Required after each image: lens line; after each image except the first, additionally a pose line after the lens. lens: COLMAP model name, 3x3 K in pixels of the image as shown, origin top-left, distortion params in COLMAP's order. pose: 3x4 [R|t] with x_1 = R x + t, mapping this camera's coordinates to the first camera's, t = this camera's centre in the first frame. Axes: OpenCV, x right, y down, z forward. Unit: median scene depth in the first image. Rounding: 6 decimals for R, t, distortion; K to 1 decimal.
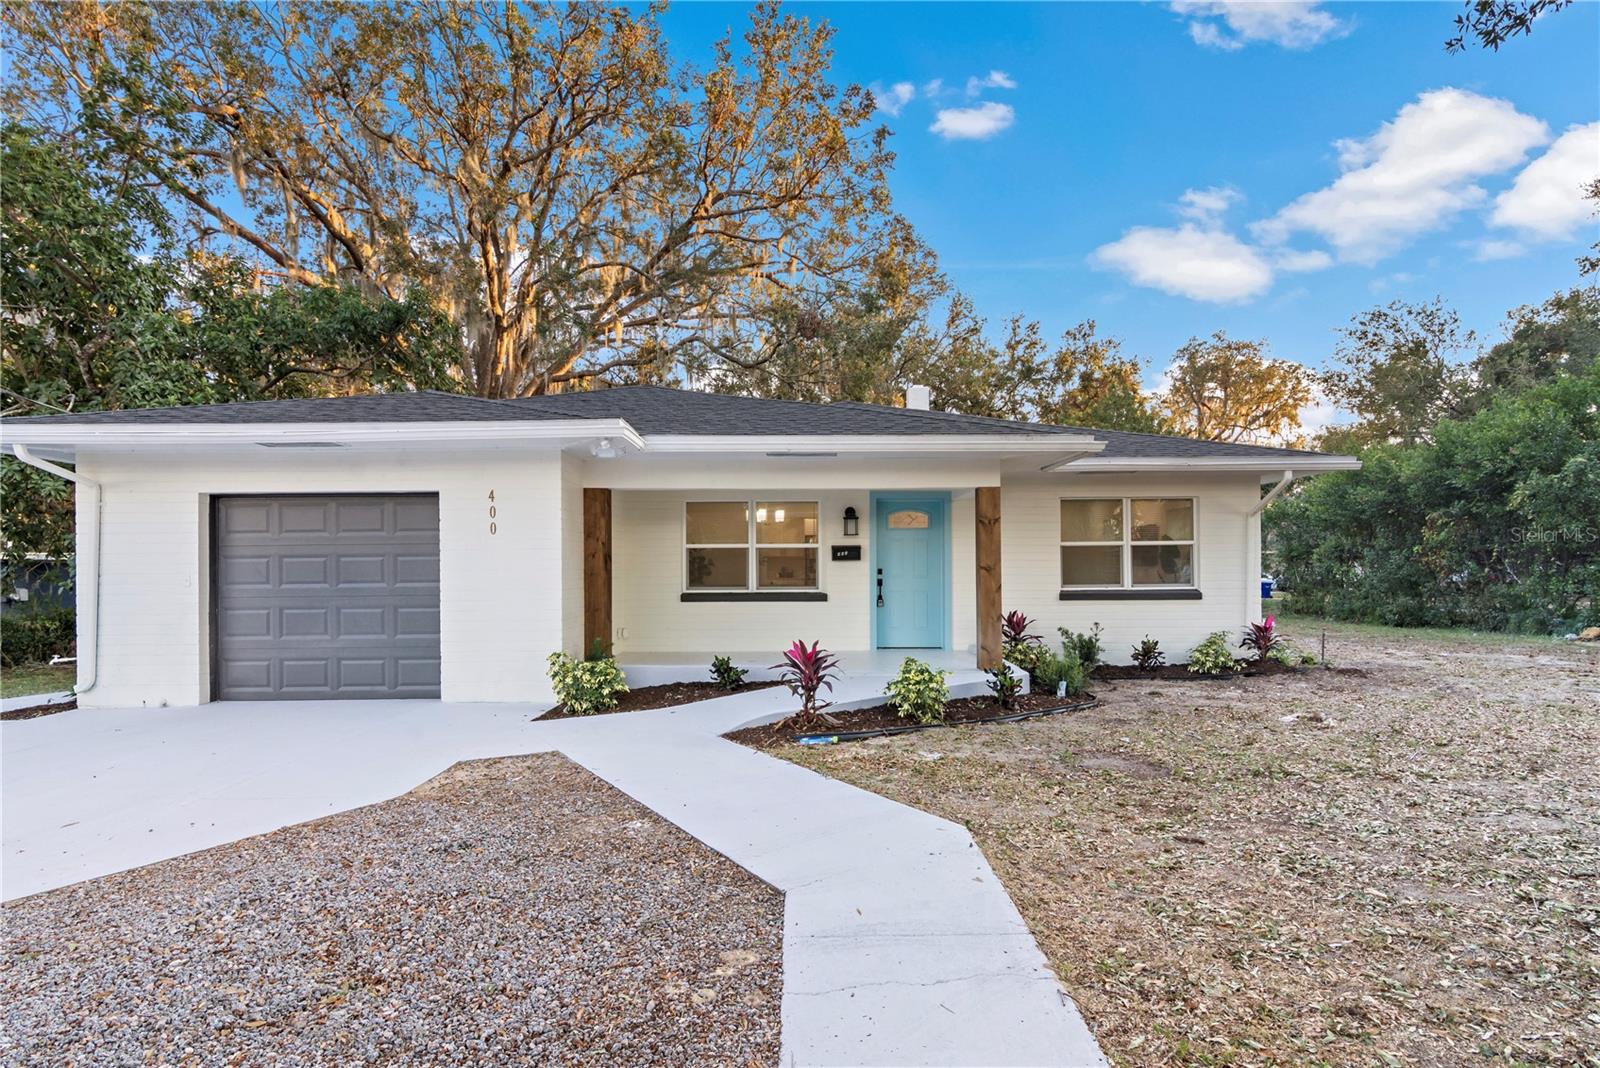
lens RADIAL K [[800.9, 0, 797.5], [0, 800.9, 570.0], [0, 0, 1]] dist [0.001807, 0.002439]
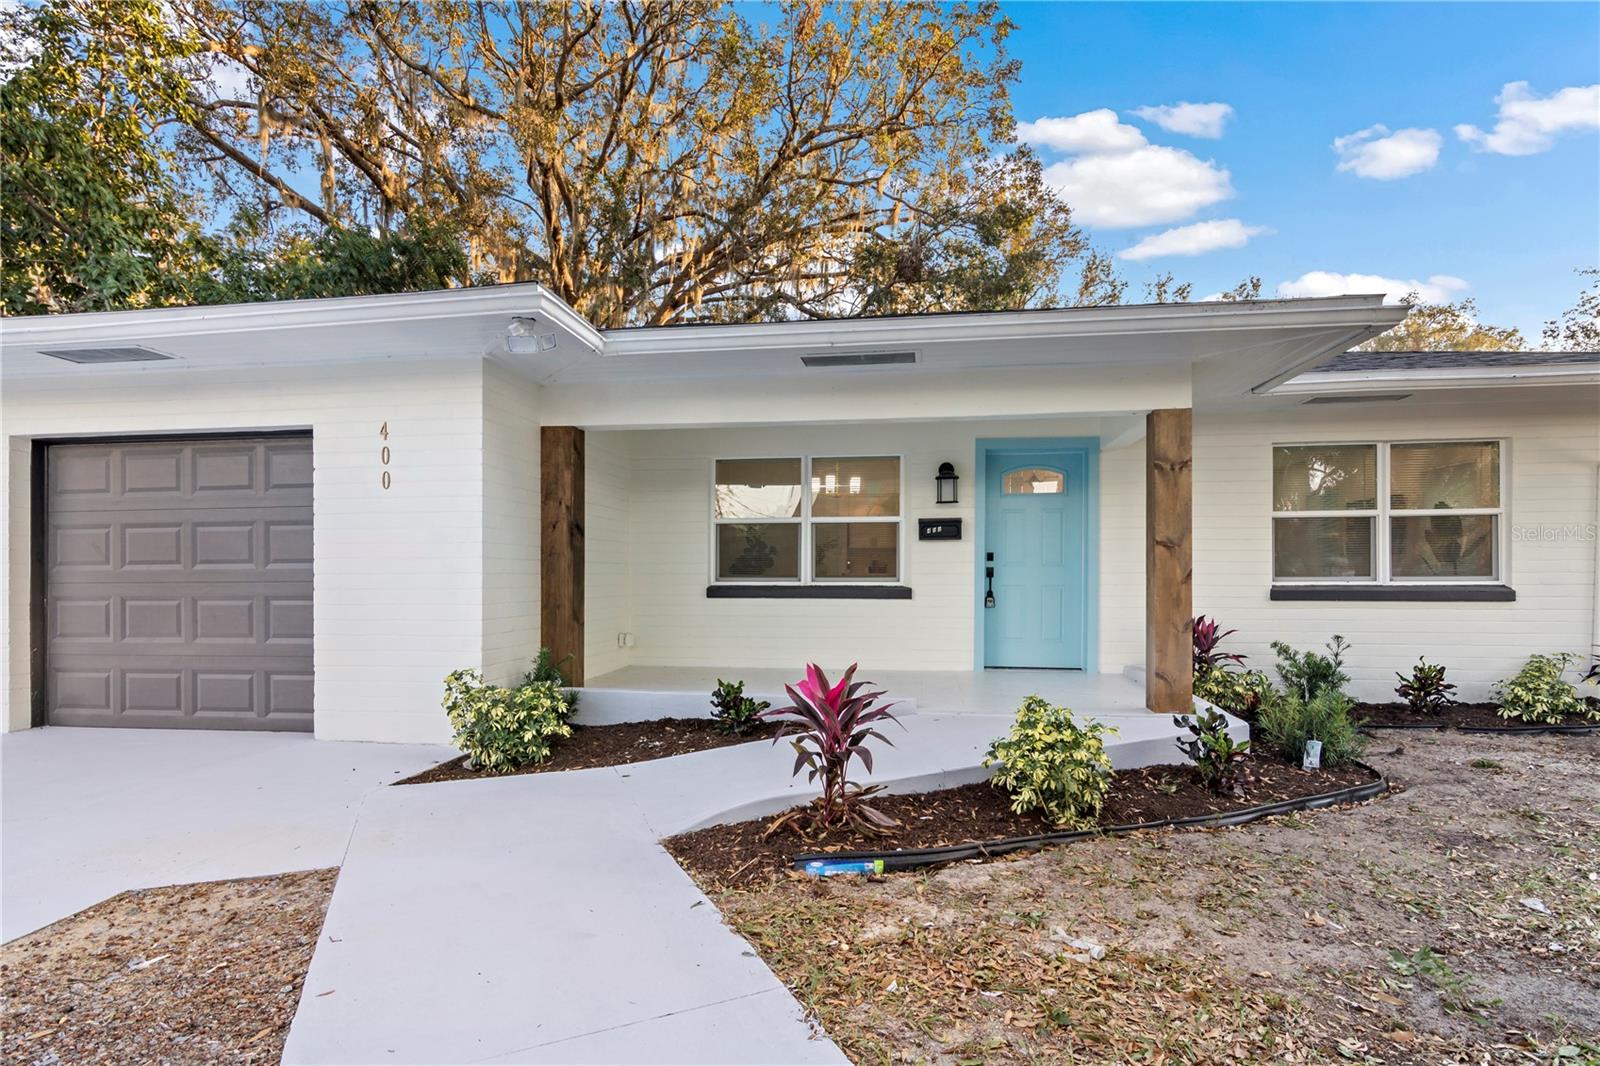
lens RADIAL K [[800.9, 0, 799.9], [0, 800.9, 588.5], [0, 0, 1]] dist [0.001807, 0.002439]
pose [[0.989661, 0.007048, -0.143250, 0.042921], [-0.004494, 0.999825, 0.018141, 0.019028], [0.143353, -0.017310, 0.989520, 0.314495]]
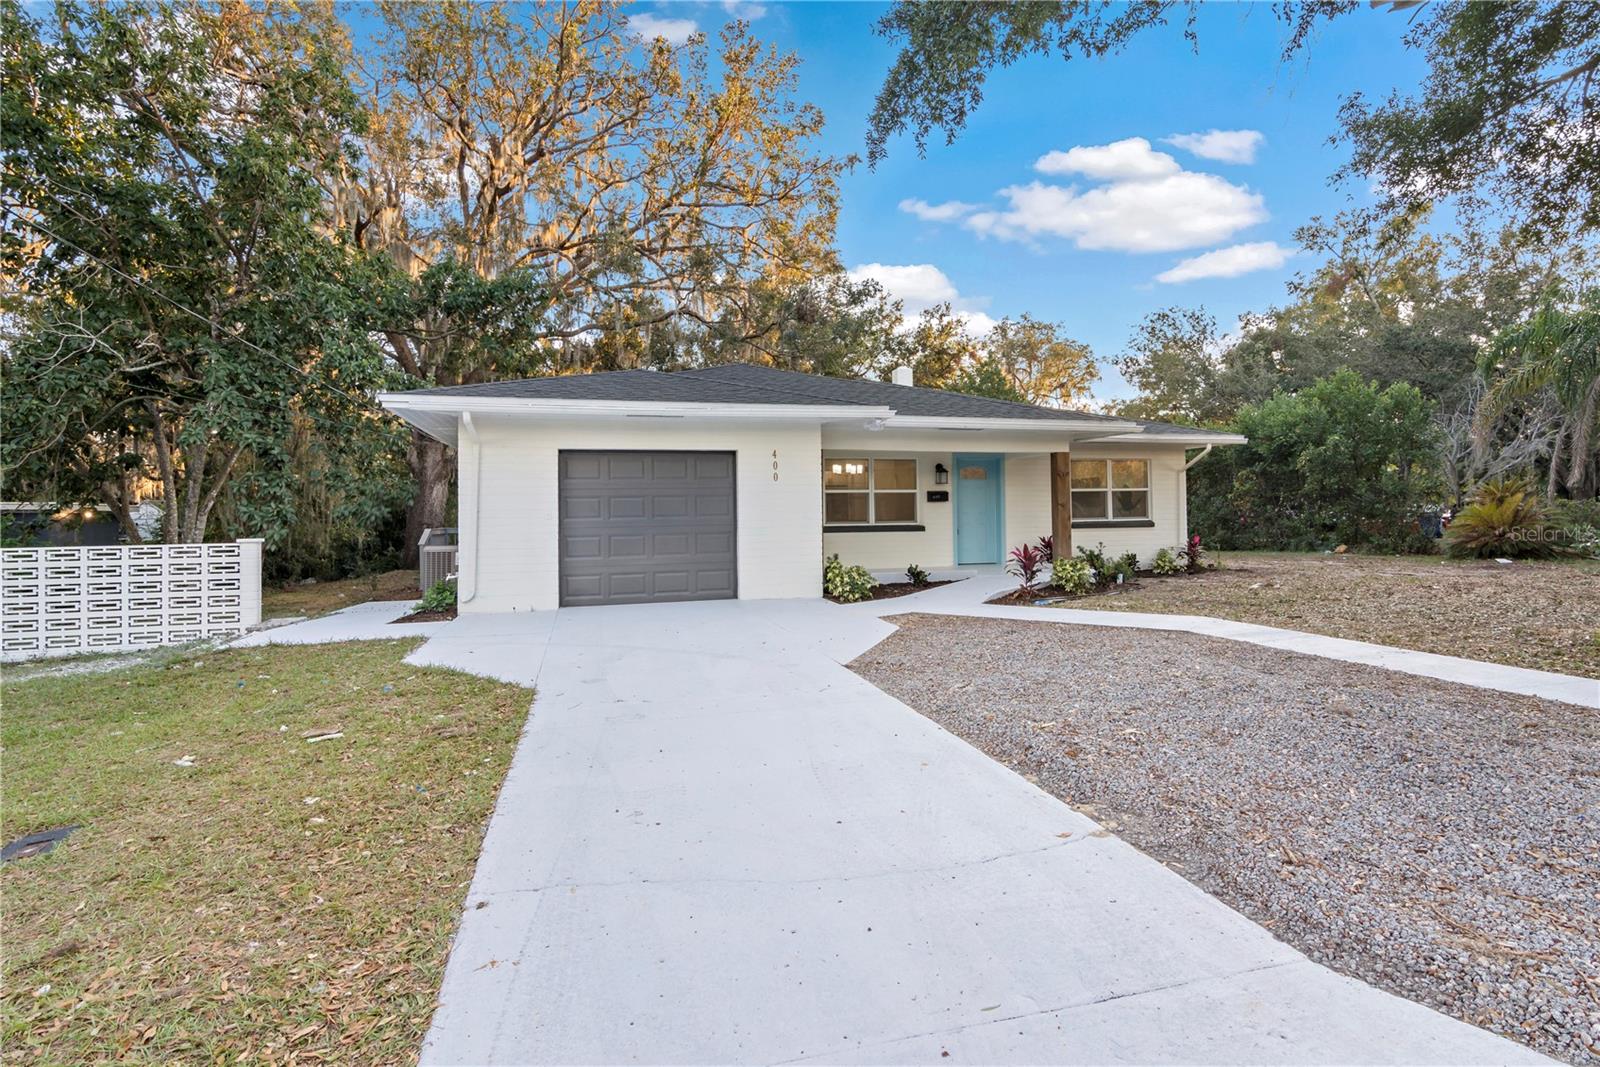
lens RADIAL K [[800.9, 0, 806.1], [0, 800.9, 525.1], [0, 0, 1]] dist [0.001807, 0.002439]
pose [[0.966087, -0.009212, 0.258052, -0.554837], [0.008188, 0.999954, 0.005041, 0.021179], [-0.258086, -0.002757, 0.966118, -0.314866]]
